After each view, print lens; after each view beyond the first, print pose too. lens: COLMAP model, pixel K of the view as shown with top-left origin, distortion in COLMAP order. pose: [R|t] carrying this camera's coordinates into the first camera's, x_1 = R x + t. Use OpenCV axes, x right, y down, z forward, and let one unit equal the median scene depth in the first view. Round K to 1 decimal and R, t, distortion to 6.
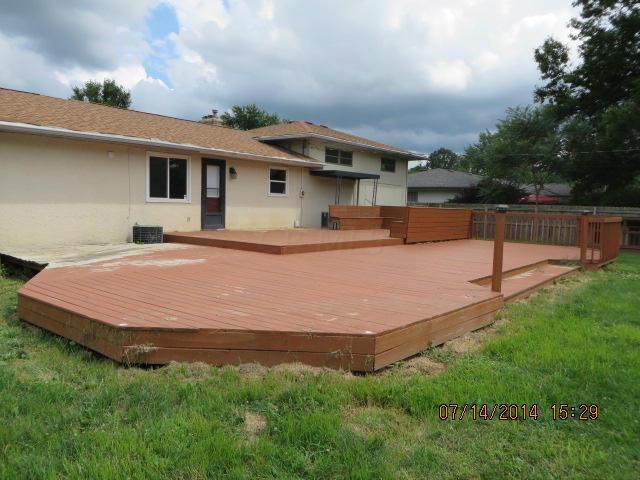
lens RADIAL K [[480.4, 0, 320.1], [0, 480.4, 243.9], [0, 0, 1]] dist [-0.033772, -0.011893]
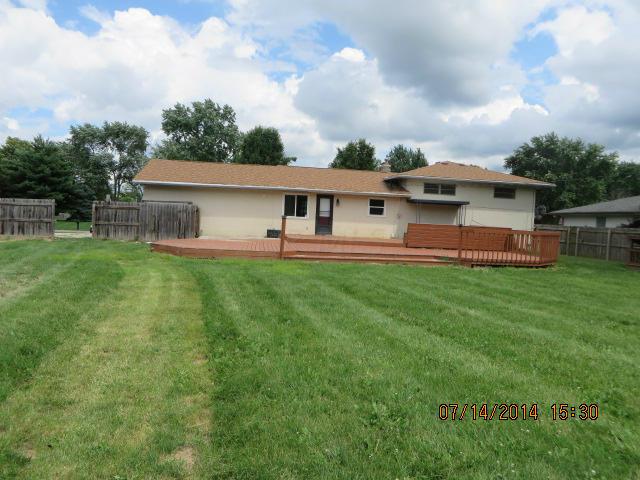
lens RADIAL K [[480.4, 0, 319.8], [0, 480.4, 239.7], [0, 0, 1]] dist [-0.033772, -0.011893]
pose [[0.731454, 0.036705, -0.680902, 0.811598], [-0.081755, 0.996068, -0.034130, 0.040842], [0.676972, 0.080631, 0.731579, -0.242601]]
